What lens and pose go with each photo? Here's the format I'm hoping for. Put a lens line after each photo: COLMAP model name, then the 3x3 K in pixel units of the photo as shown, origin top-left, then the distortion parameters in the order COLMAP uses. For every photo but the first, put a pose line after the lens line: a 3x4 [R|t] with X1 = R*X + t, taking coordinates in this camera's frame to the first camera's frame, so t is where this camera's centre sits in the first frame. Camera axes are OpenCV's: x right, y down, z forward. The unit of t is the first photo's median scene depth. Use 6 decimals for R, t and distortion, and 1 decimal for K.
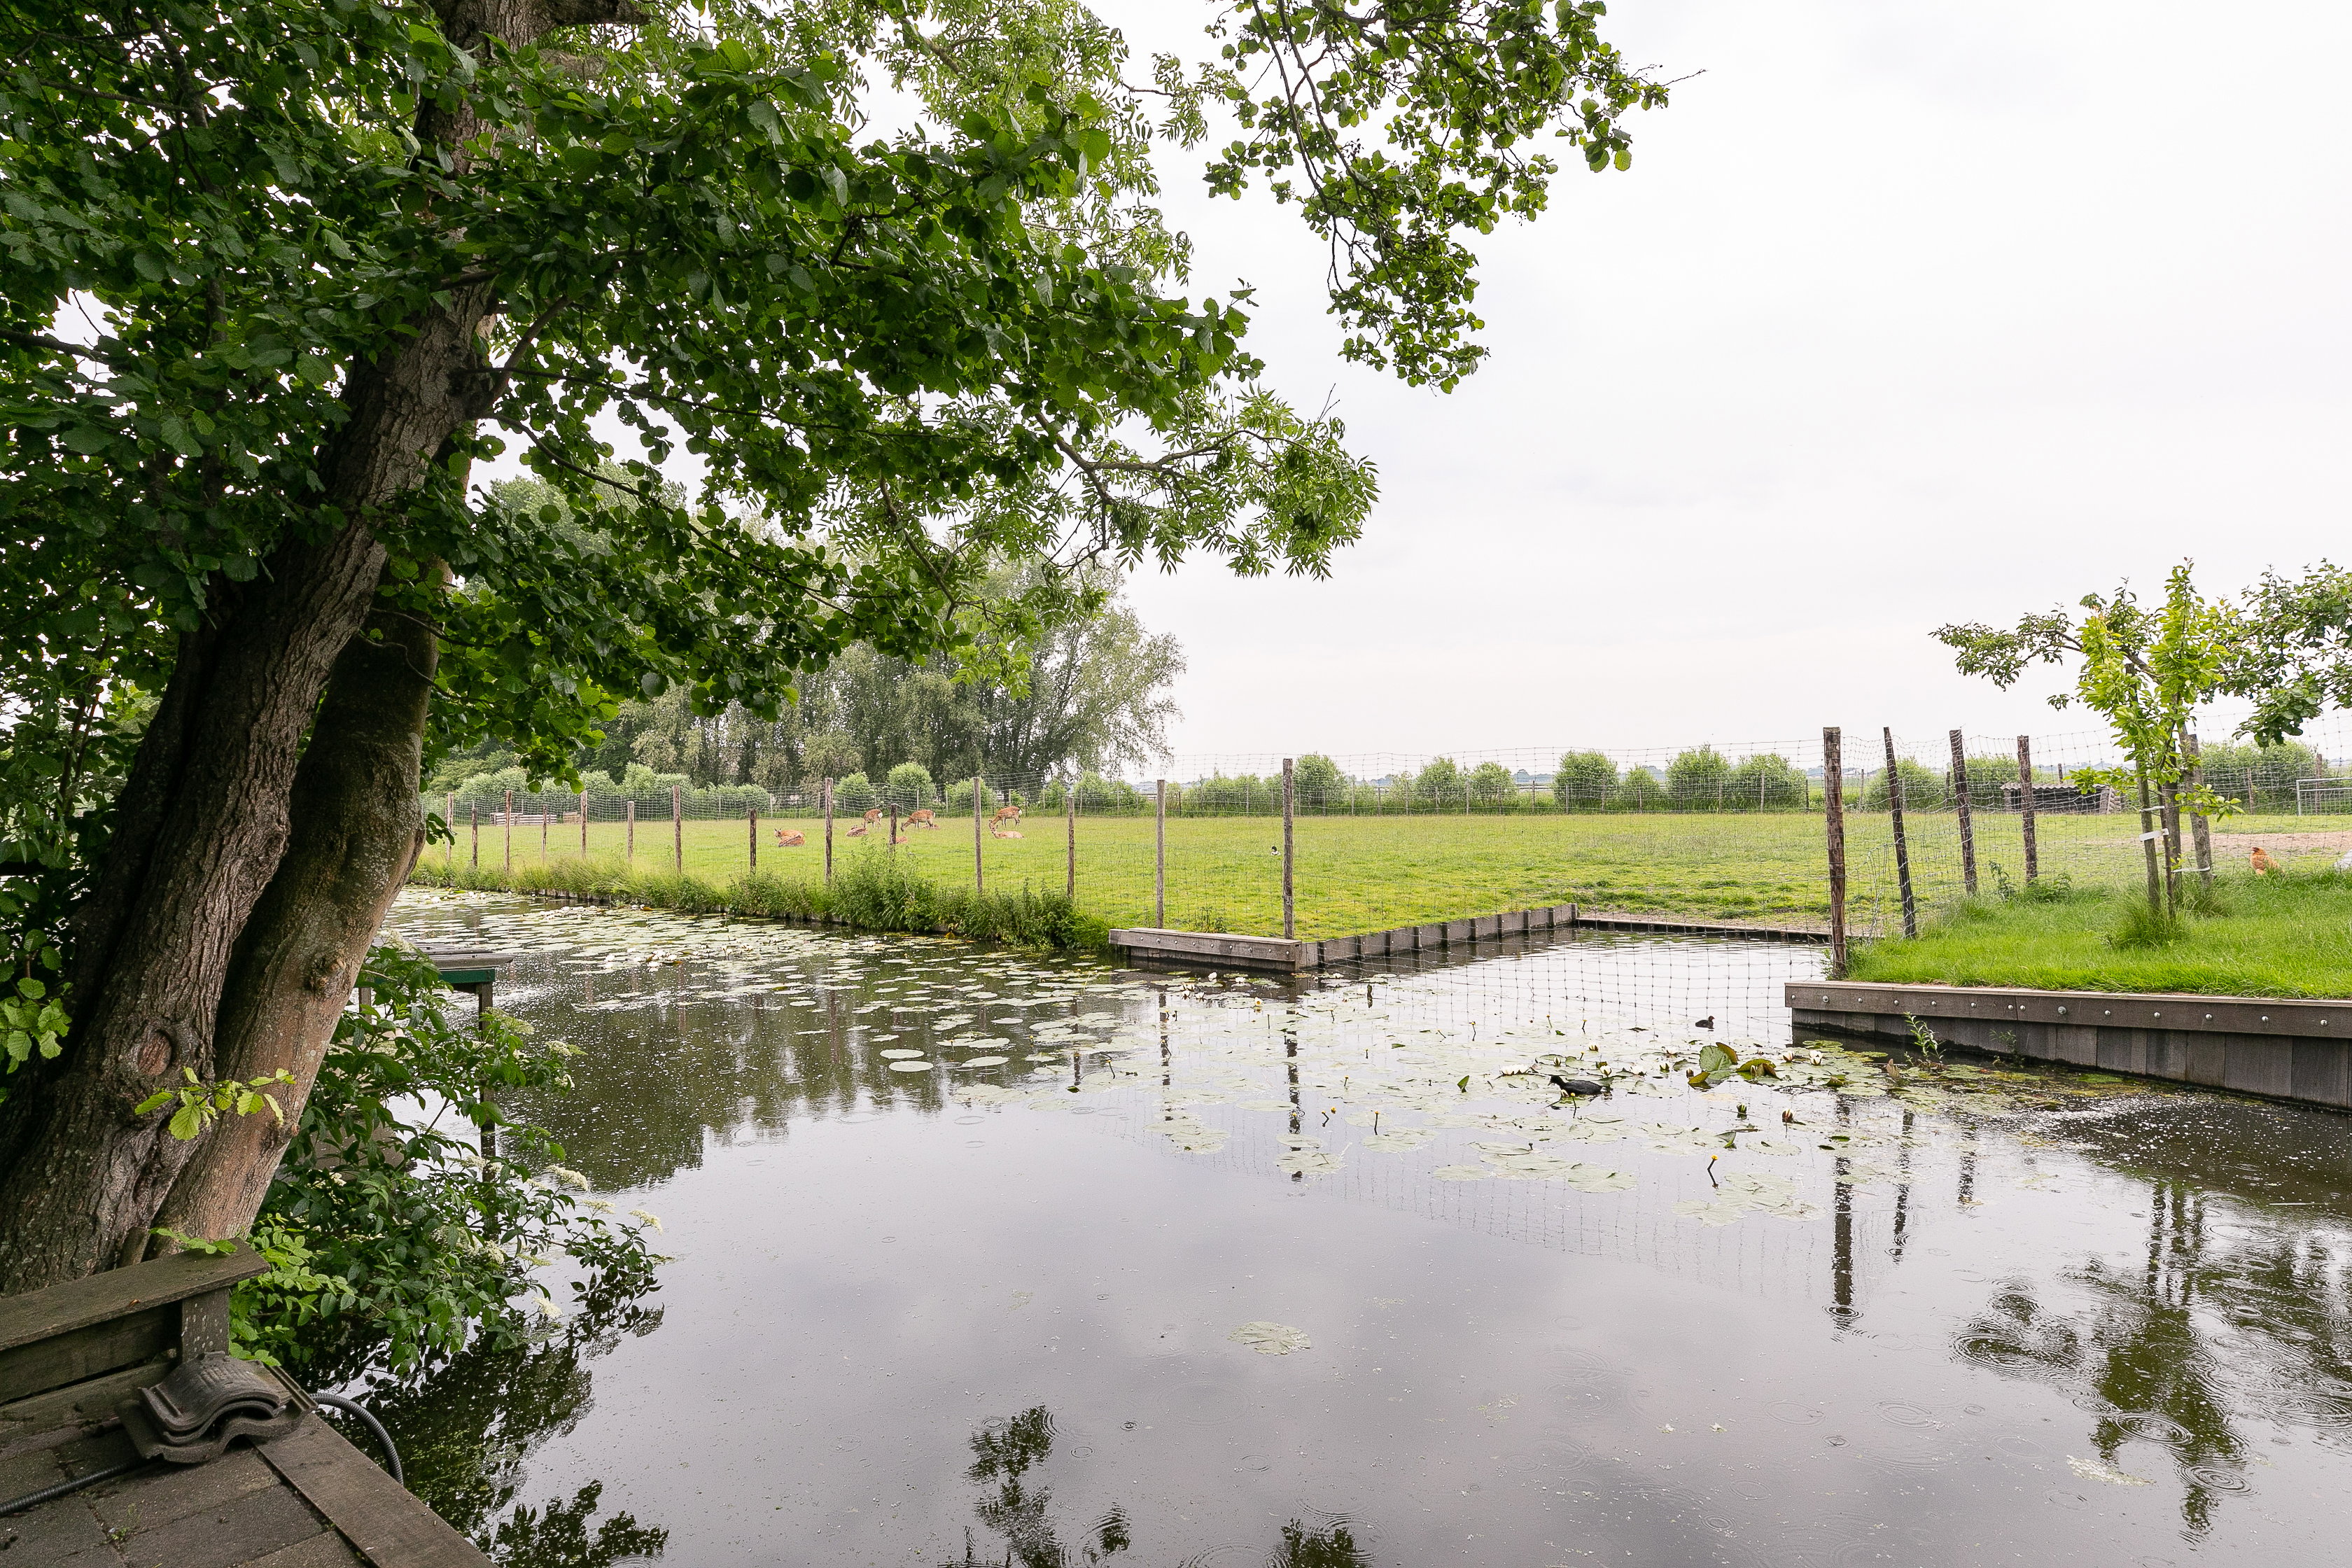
lens RADIAL K [[1321.1, 0, 1172.0], [0, 1321.1, 786.1], [0, 0, 1]] dist [0.003732, 0.000655]
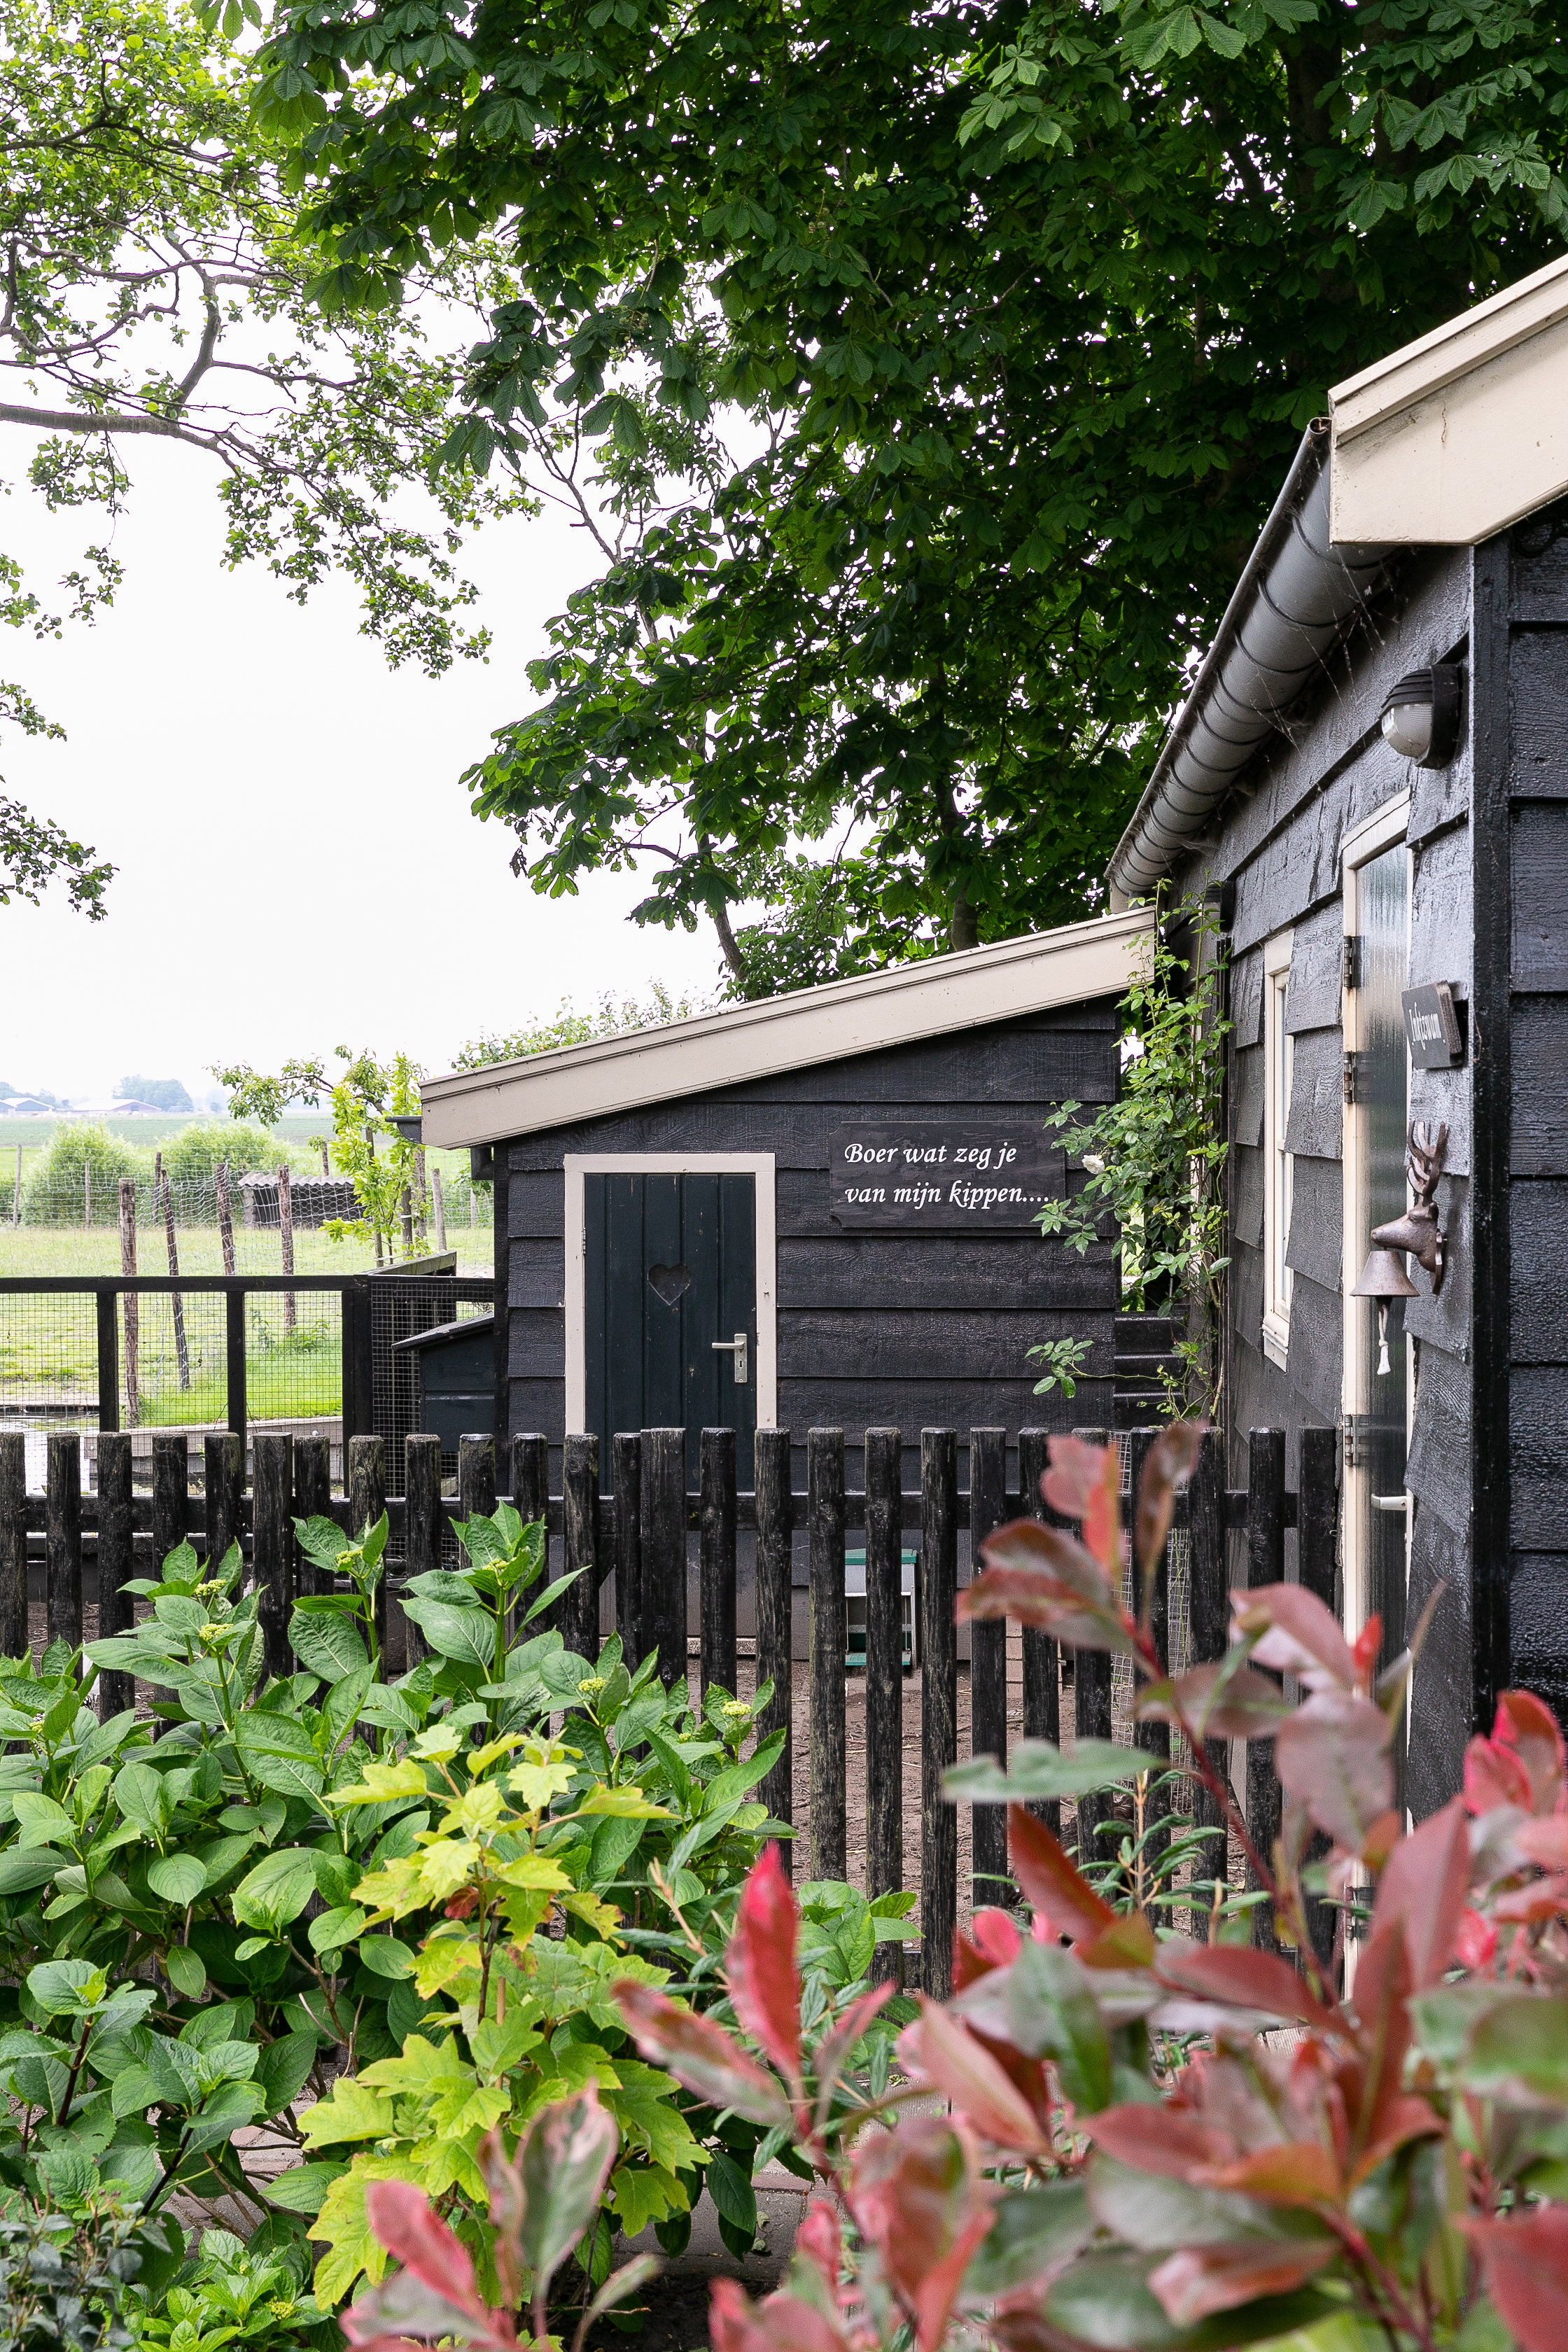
lens RADIAL K [[3428.9, 0, 780.2], [0, 3428.9, 1170.1], [0, 0, 1]] dist [-0.033642, 0.000000]
pose [[0.750806, 0.002013, 0.660519, -0.764796], [-0.010100, 0.999913, 0.008433, -0.071767], [-0.660445, -0.013003, 0.750762, -1.157863]]
